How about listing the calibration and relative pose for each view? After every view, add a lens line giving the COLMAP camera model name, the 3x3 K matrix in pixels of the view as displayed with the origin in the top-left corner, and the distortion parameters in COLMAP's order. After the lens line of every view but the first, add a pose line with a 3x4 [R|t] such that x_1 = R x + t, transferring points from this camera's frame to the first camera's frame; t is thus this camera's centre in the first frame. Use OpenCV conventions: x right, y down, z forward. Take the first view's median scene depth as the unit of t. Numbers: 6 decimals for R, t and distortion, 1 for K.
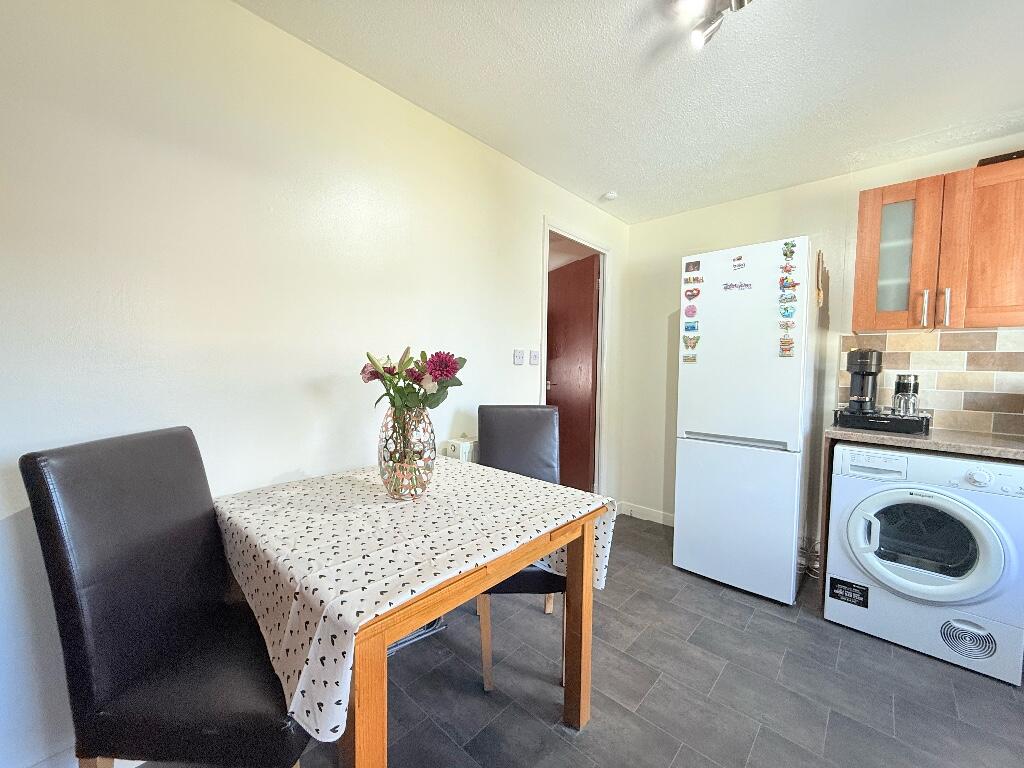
lens RADIAL K [[410.0, 0, 509.7], [0, 410.0, 384.9], [0, 0, 1]] dist [0.001314, 0.000355]
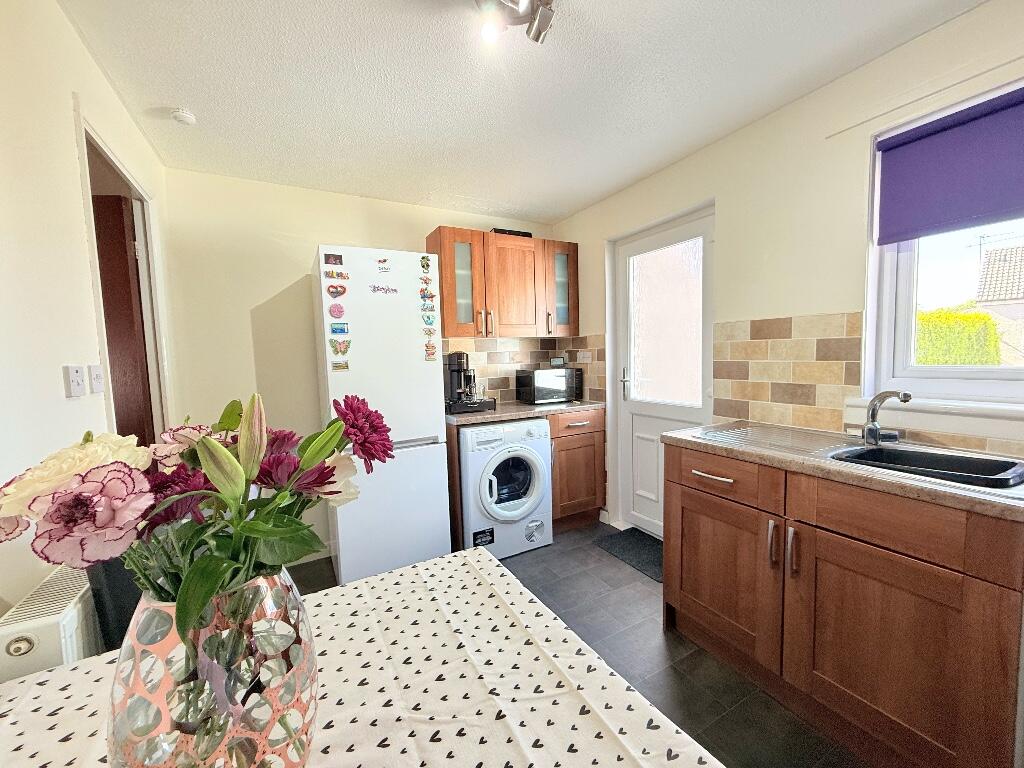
lens RADIAL K [[410.0, 0, 509.7], [0, 410.0, 384.9], [0, 0, 1]] dist [0.001314, 0.000355]
pose [[0.319300, -0.098699, 0.942500, -0.307407], [0.082159, 0.993700, 0.076227, -0.068227], [-0.944085, 0.053096, 0.325397, 0.430706]]
